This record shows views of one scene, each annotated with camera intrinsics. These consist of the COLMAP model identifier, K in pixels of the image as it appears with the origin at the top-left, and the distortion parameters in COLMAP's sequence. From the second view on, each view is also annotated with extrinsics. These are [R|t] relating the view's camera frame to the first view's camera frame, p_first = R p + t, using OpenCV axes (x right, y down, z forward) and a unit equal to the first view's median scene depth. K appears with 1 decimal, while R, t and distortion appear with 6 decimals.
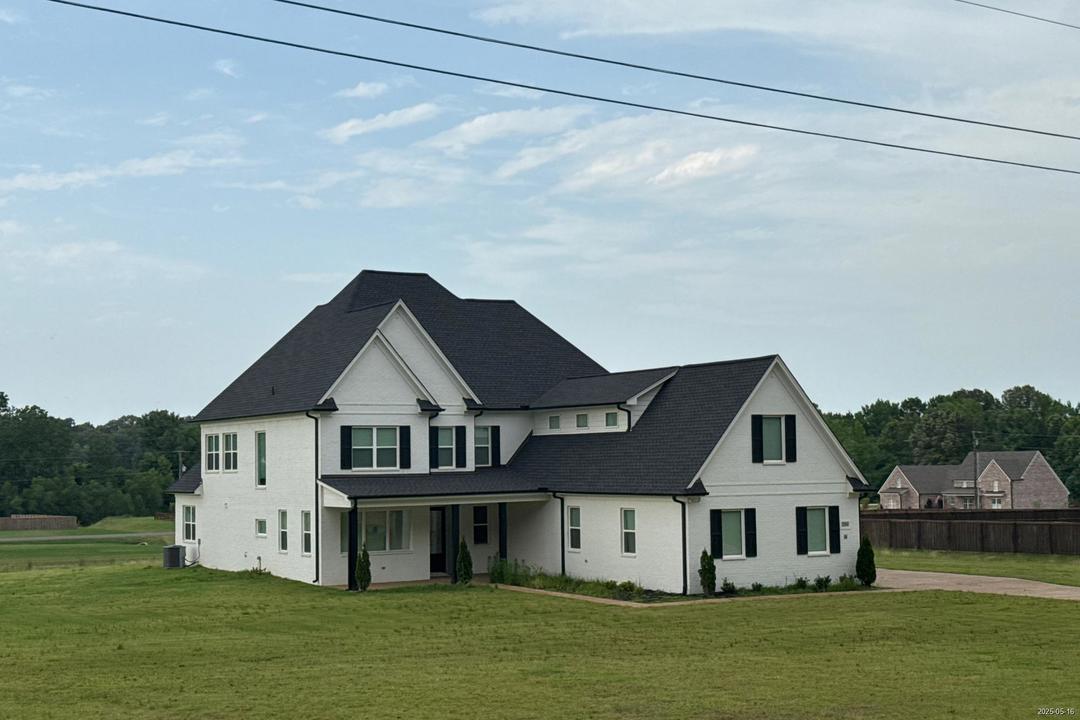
lens RADIAL K [[1646.7, 0, 541.0], [0, 1646.7, 359.0], [0, 0, 1]] dist [0.093930, 0.000000]
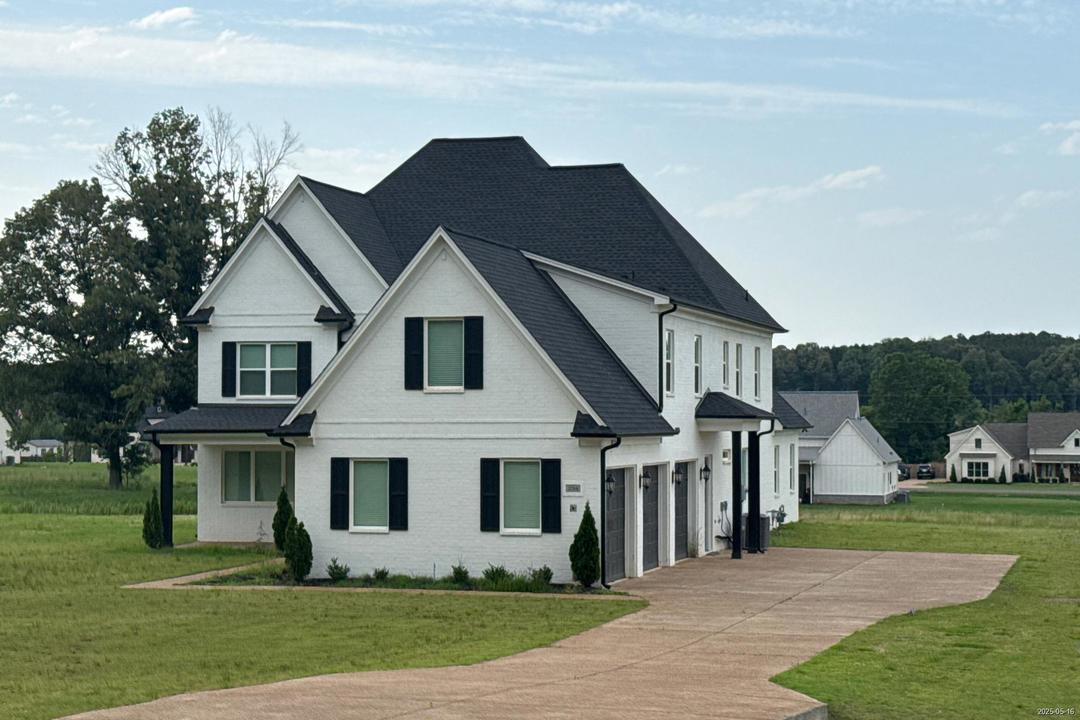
lens RADIAL K [[2016.7, 0, 540.9], [0, 2016.7, 364.2], [0, 0, 1]] dist [0.051822, 0.000000]
pose [[0.711139, -0.003265, -0.703043, 0.695033], [0.034788, 0.998928, 0.030550, 0.027755], [0.702190, -0.046182, 0.710490, 0.433480]]
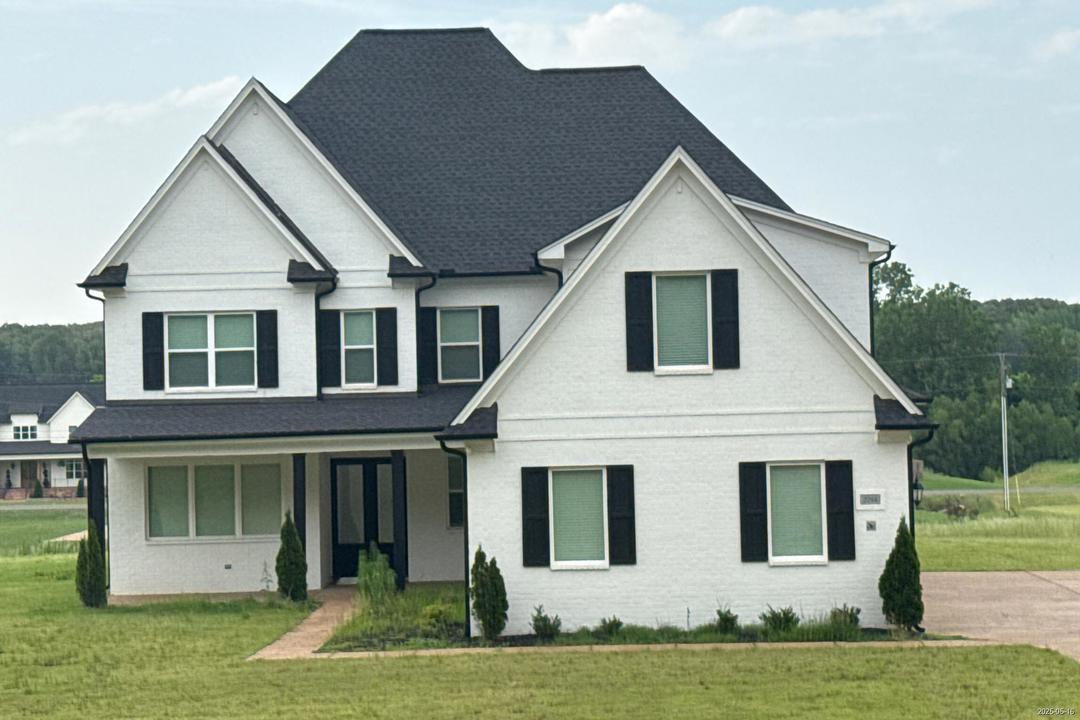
lens RADIAL K [[2677.3, 0, 539.1], [0, 2677.3, 357.3], [0, 0, 1]] dist [0.050997, 0.000000]
pose [[0.863023, -0.013751, -0.504977, 0.472155], [0.042511, 0.998061, 0.045475, 0.020600], [0.503372, -0.060713, 0.861934, 0.292371]]
